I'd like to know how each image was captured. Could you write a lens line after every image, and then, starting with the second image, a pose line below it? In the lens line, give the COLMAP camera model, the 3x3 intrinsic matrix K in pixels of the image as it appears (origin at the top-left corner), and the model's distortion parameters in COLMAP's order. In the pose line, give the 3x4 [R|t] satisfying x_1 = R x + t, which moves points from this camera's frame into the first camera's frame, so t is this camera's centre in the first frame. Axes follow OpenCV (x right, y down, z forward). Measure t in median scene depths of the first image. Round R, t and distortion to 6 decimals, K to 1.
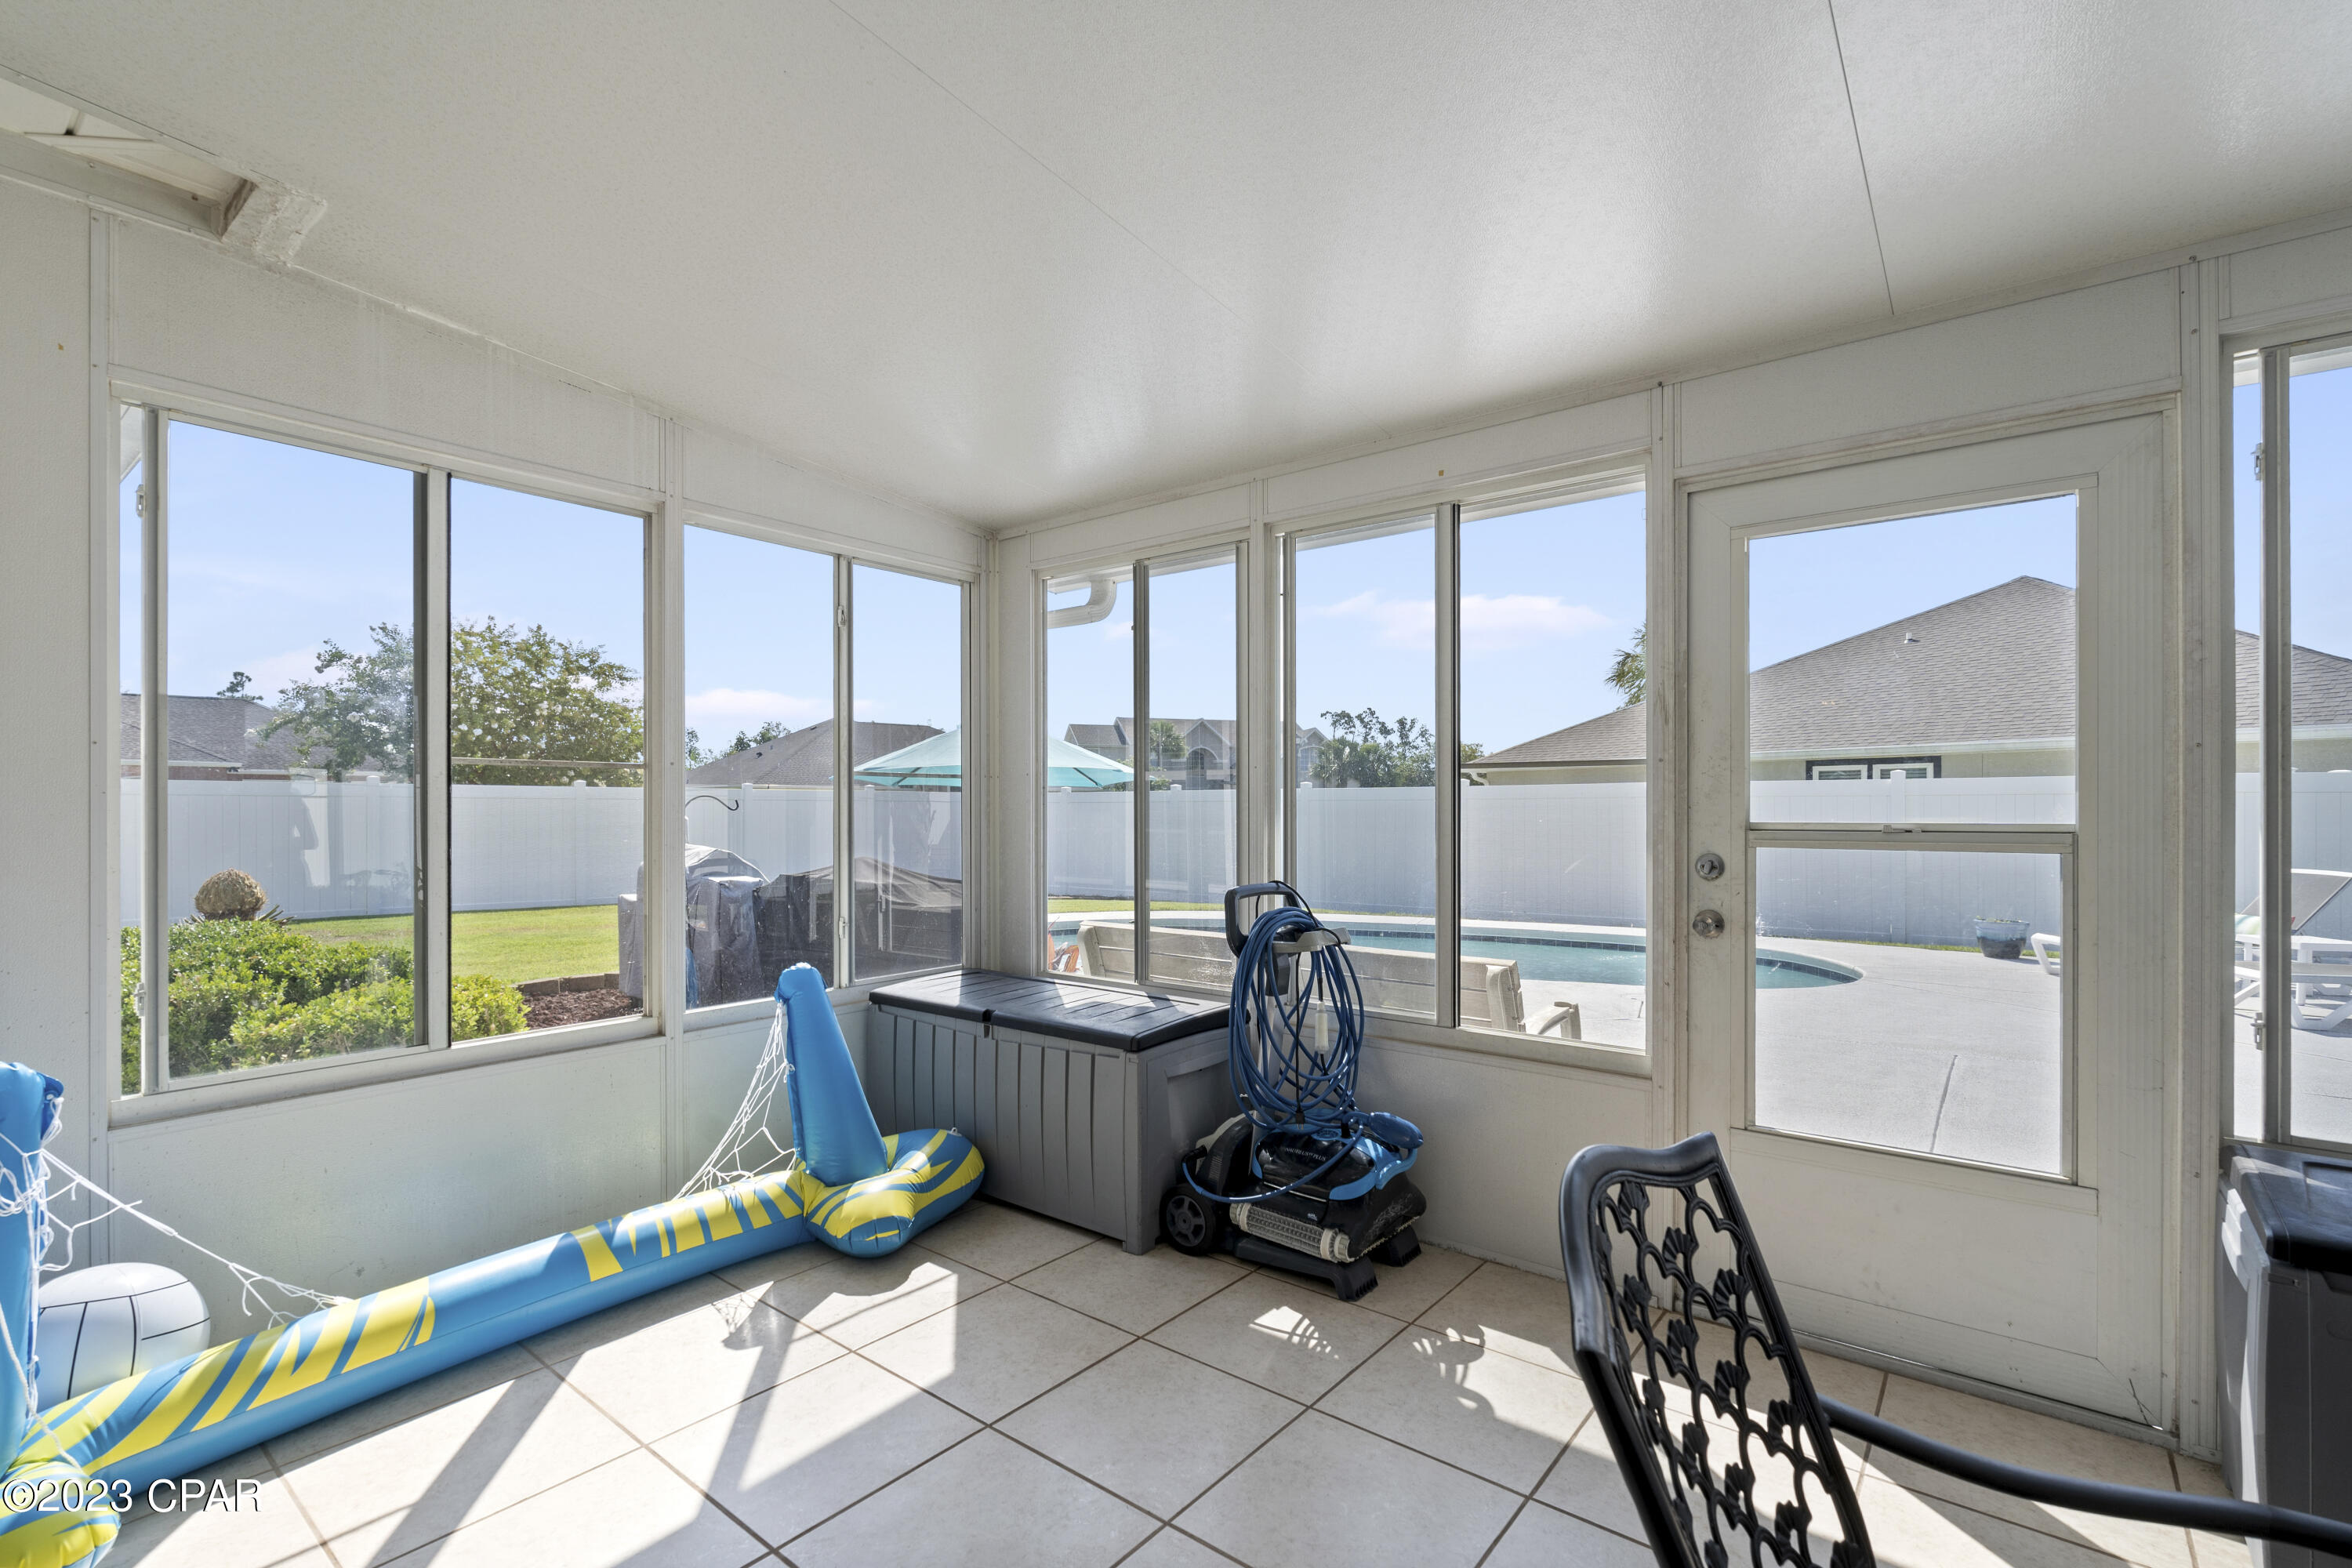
lens RADIAL K [[1055.5, 0, 1174.7], [0, 1055.5, 799.0], [0, 0, 1]] dist [0.000717, 0.000074]
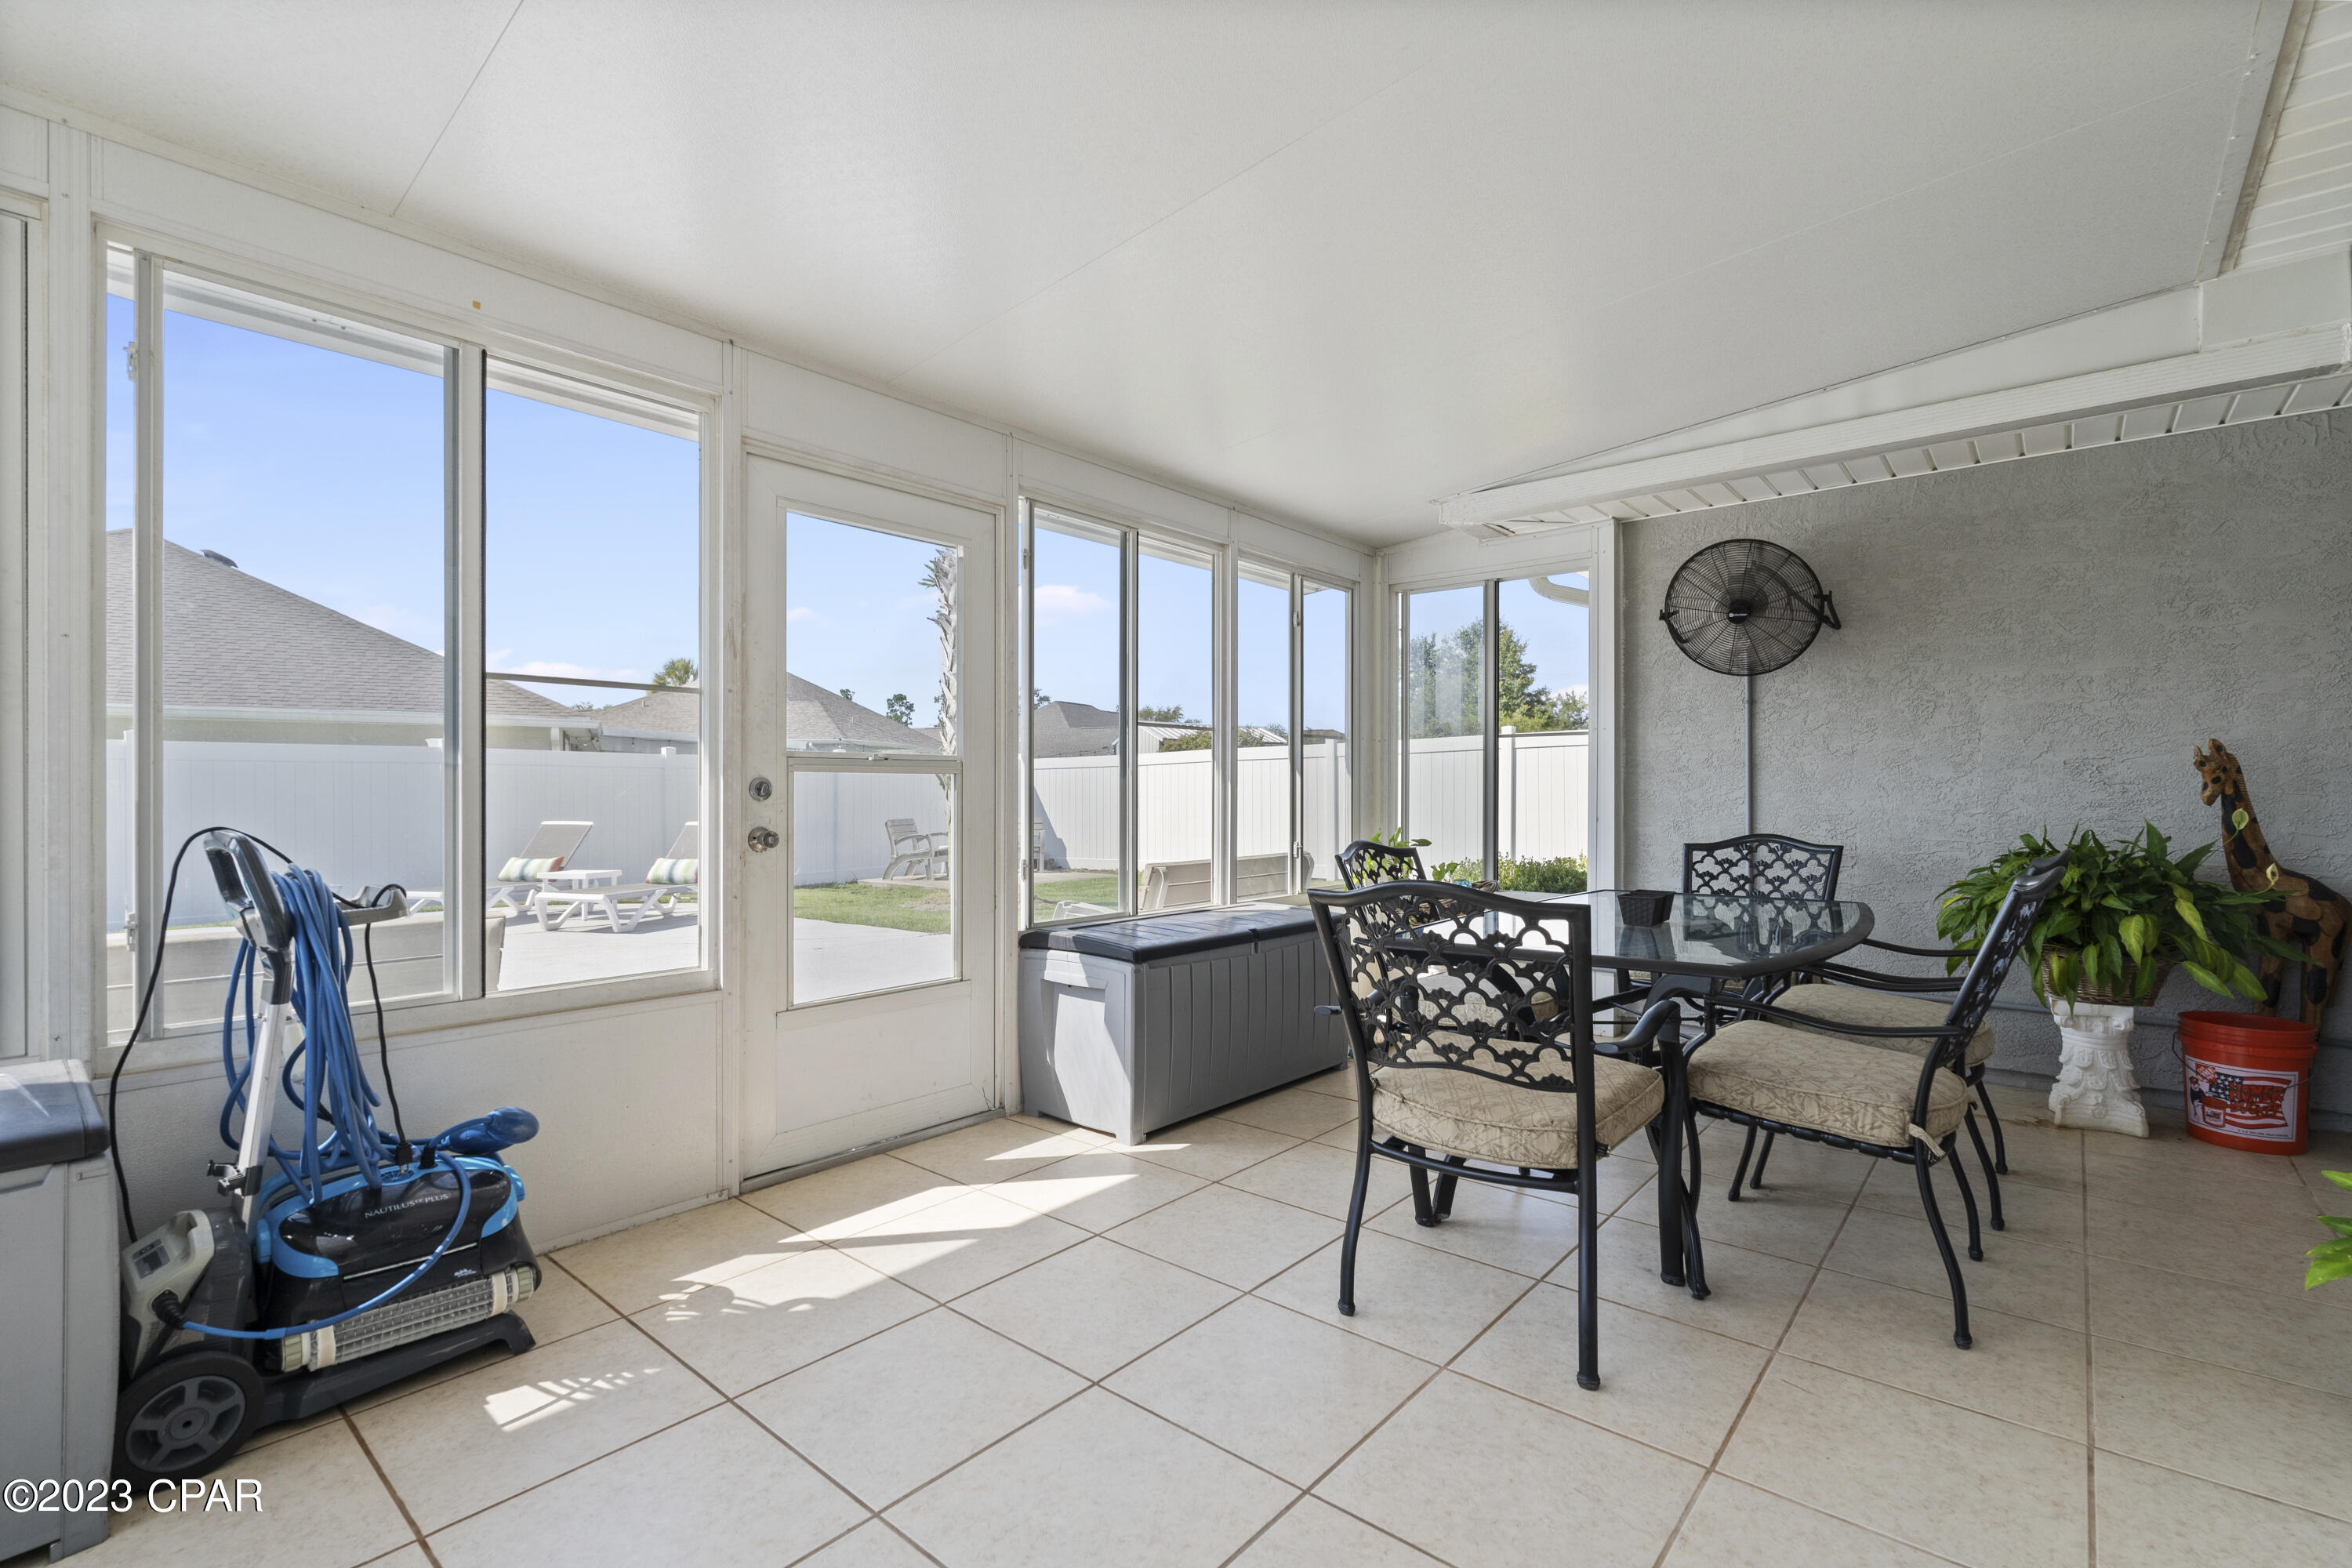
lens RADIAL K [[1055.5, 0, 1164.1], [0, 1055.5, 791.2], [0, 0, 1]] dist [0.000717, 0.000074]
pose [[0.046634, 0.005486, 0.998897, -0.599640], [-0.004002, 0.999978, -0.005305, 0.070583], [-0.998904, -0.003750, 0.046655, 0.511618]]
